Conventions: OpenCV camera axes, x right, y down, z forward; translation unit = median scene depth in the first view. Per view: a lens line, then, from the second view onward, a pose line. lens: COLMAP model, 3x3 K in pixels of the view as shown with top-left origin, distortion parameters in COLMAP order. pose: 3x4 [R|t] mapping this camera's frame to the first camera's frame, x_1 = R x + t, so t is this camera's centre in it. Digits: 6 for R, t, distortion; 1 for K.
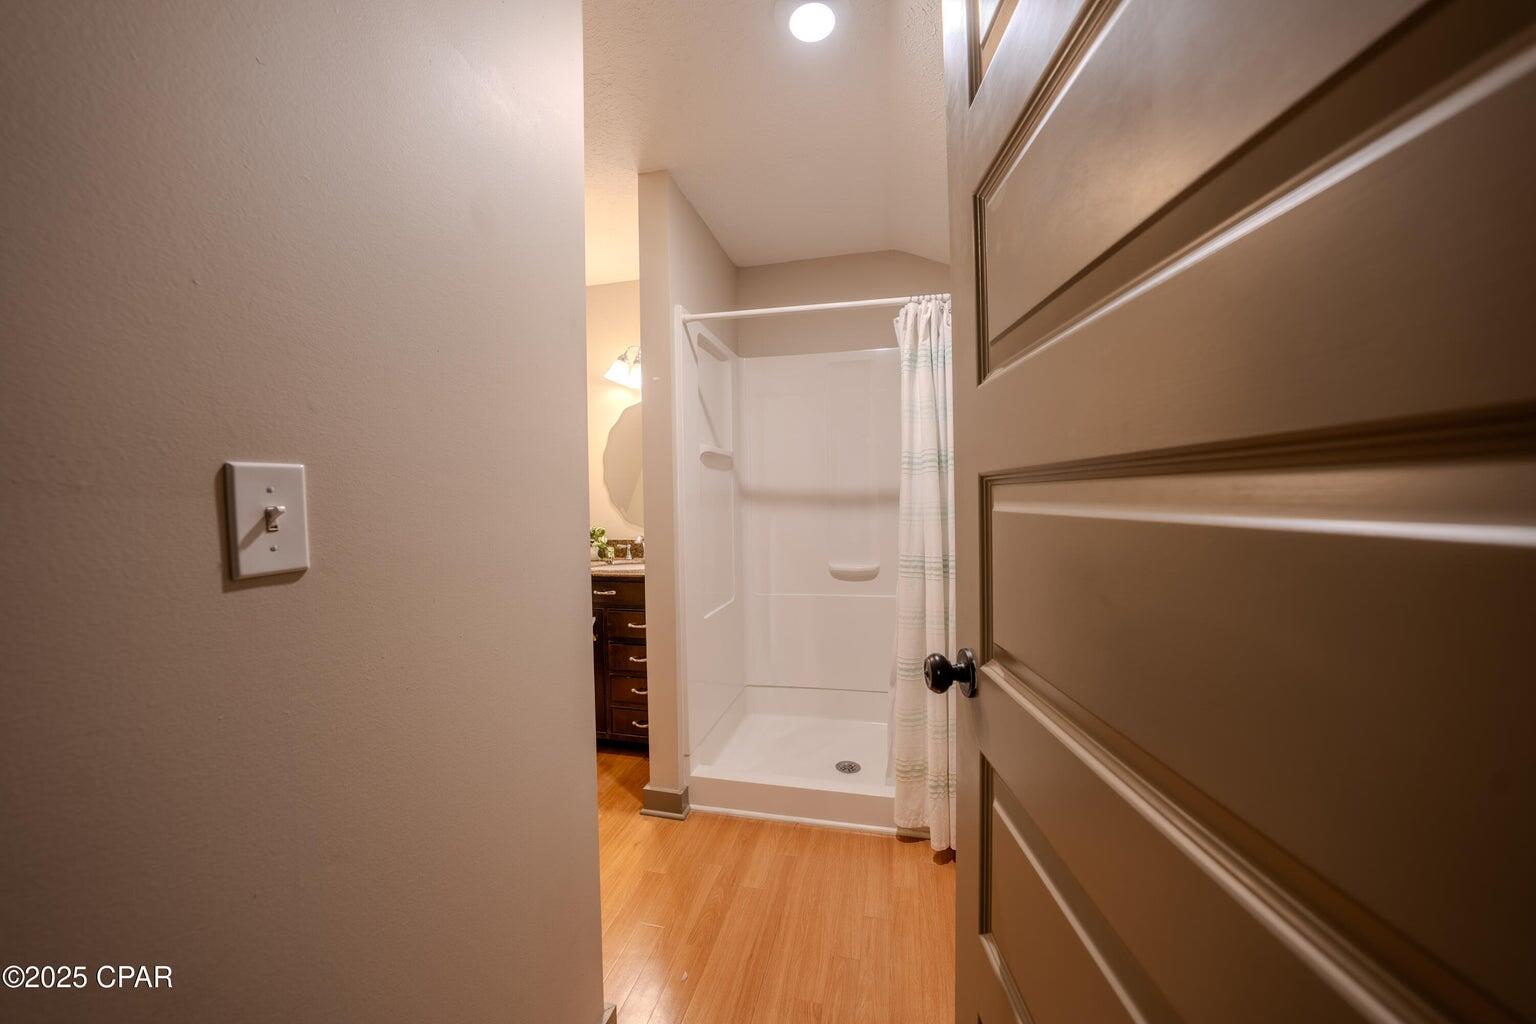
lens RADIAL K [[540.3, 0, 779.7], [0, 540.3, 506.4], [0, 0, 1]] dist [-0.012678, 0.000022]
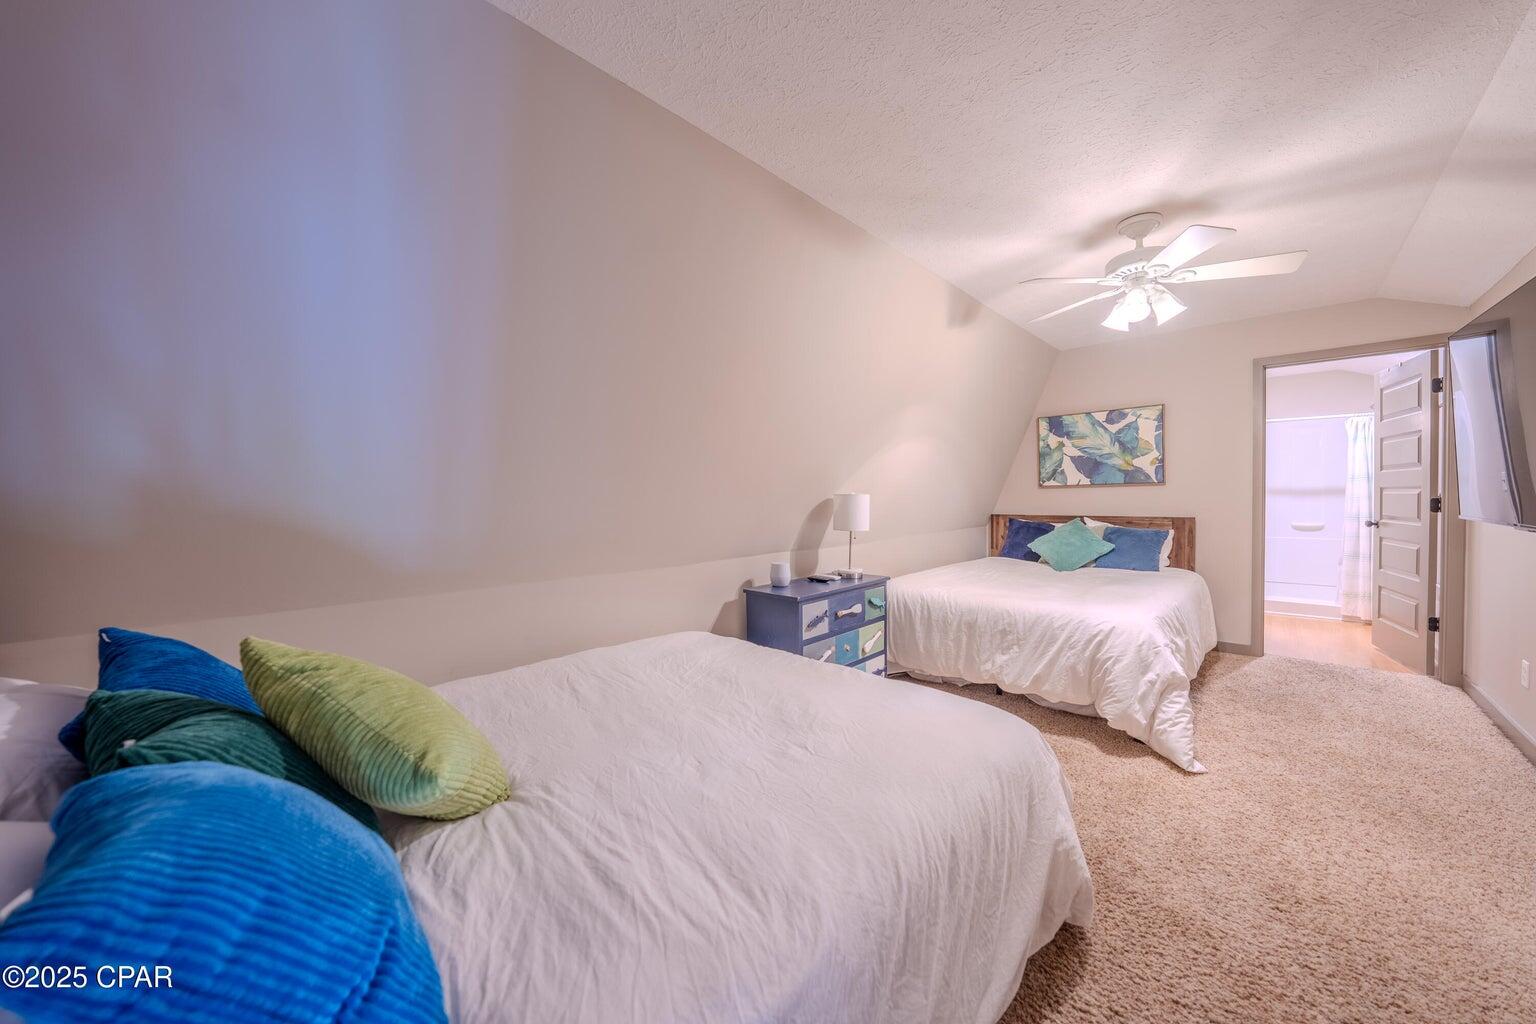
lens RADIAL K [[540.3, 0, 779.7], [0, 540.3, 506.4], [0, 0, 1]] dist [-0.012678, 0.000022]
pose [[0.860353, 0.018604, -0.509359, -0.736413], [-0.015305, 0.999826, 0.010666, 0.064496], [0.509469, -0.001381, 0.860488, -2.339022]]
